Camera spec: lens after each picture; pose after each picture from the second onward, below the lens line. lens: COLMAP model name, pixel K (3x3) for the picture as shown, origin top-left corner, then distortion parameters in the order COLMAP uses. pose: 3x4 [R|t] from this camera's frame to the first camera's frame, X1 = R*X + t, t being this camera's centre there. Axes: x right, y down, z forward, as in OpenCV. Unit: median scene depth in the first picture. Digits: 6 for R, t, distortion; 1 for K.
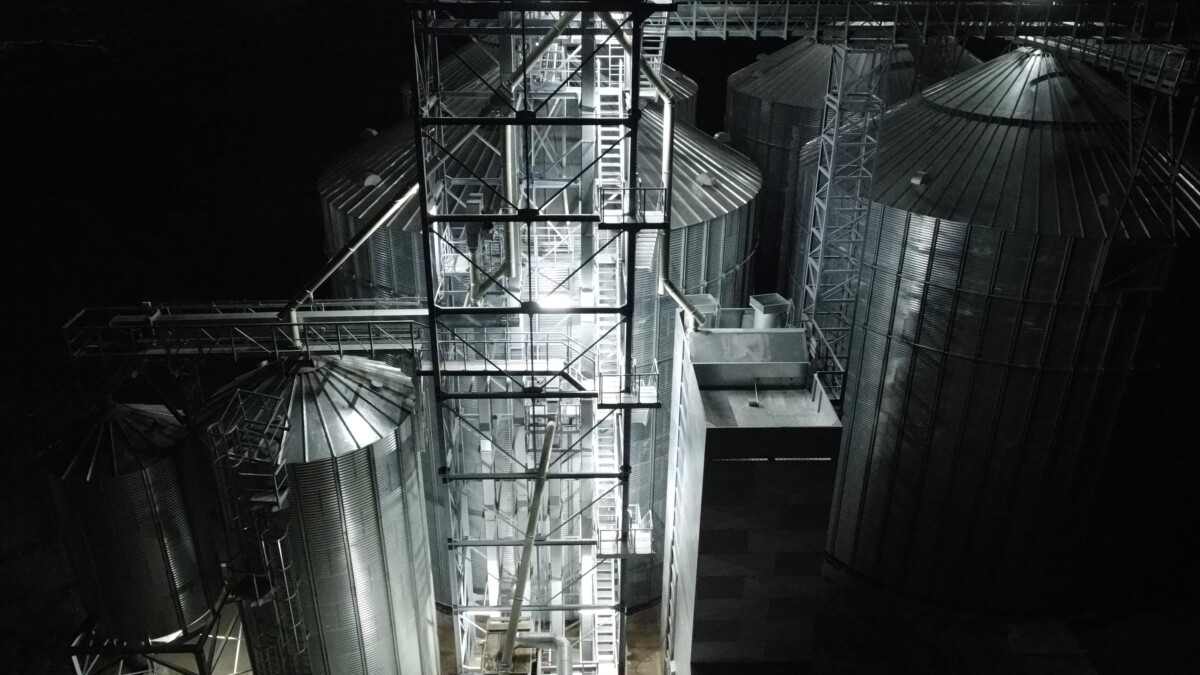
lens RADIAL K [[891.3, 0, 594.4], [0, 891.3, 335.0], [0, 0, 1]] dist [-0.002992, 0.010233]
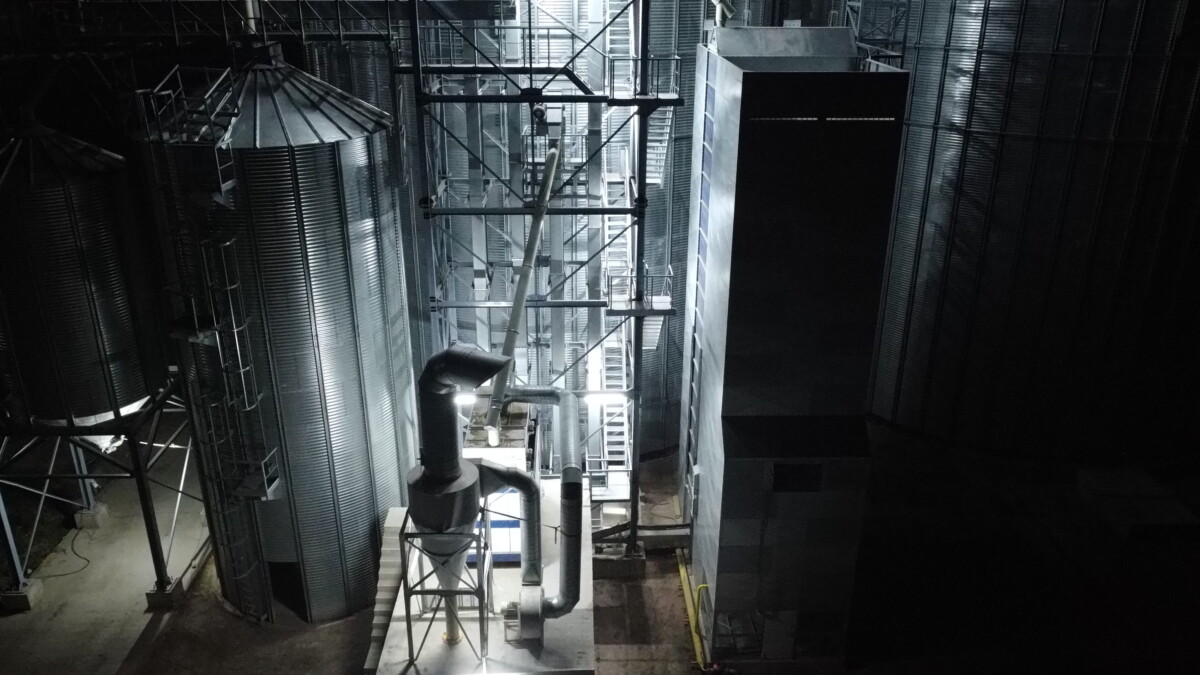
lens RADIAL K [[891.3, 0, 603.4], [0, 891.3, 336.6], [0, 0, 1]] dist [-0.002992, 0.010233]
pose [[0.999996, 0.000978, 0.002825, -0.002286], [-0.000812, 0.998302, -0.058250, 0.300593], [-0.002877, 0.058247, 0.998298, 0.149400]]
